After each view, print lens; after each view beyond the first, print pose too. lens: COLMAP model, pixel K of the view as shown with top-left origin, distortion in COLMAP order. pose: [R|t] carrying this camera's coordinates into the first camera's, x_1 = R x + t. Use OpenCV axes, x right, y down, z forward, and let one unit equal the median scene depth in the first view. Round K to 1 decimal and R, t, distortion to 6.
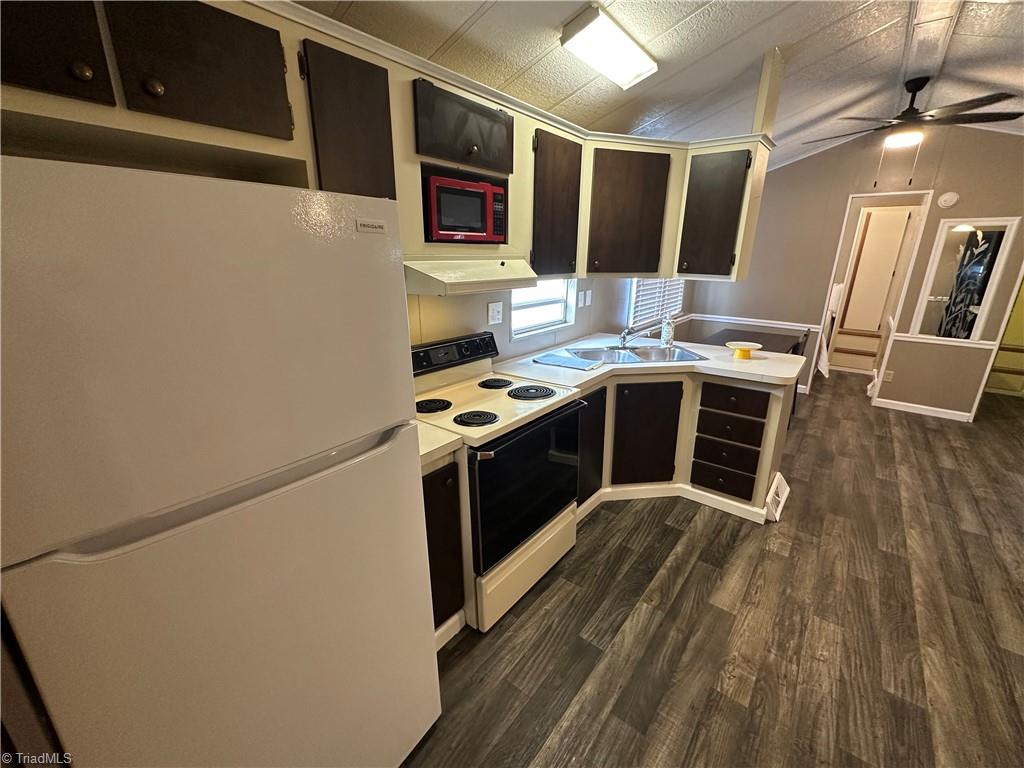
lens RADIAL K [[430.1, 0, 510.4], [0, 430.1, 379.7], [0, 0, 1]] dist [0.001310, 0.000424]
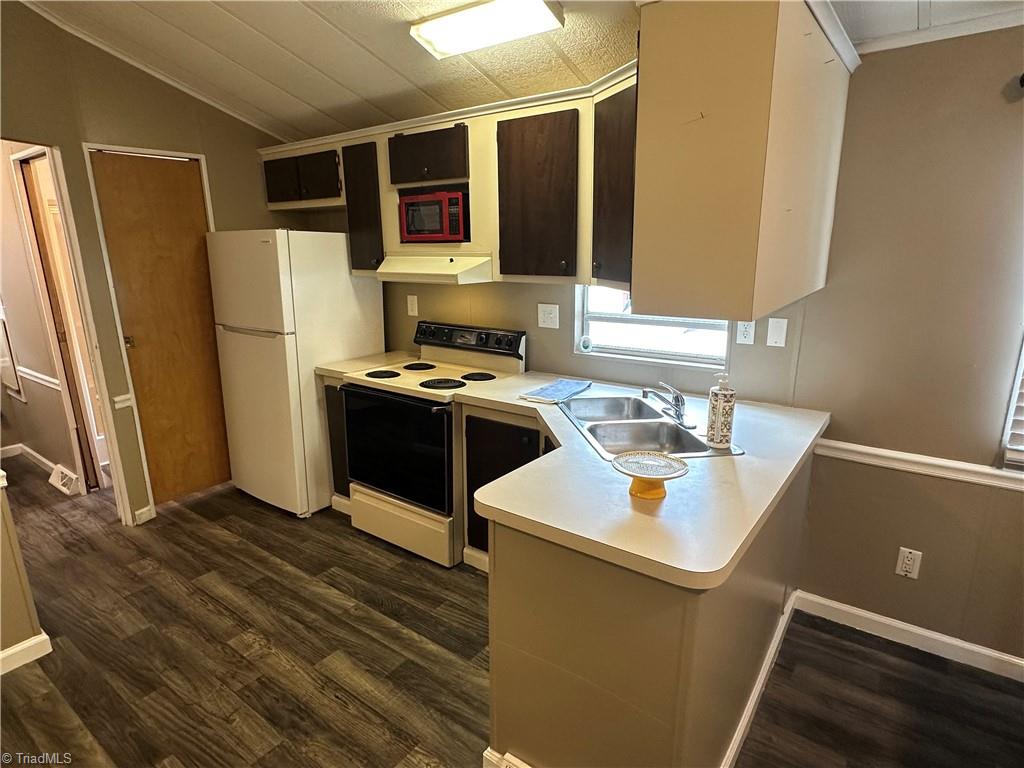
lens RADIAL K [[567.6, 0, 512.0], [0, 567.6, 384.0], [0, 0, 1]] dist [-0.004102, -0.000053]
pose [[0.037336, 0.235563, -0.971142, 1.624727], [-0.277329, 0.936088, 0.216398, -0.366462], [0.960049, 0.261246, 0.100278, 1.204720]]
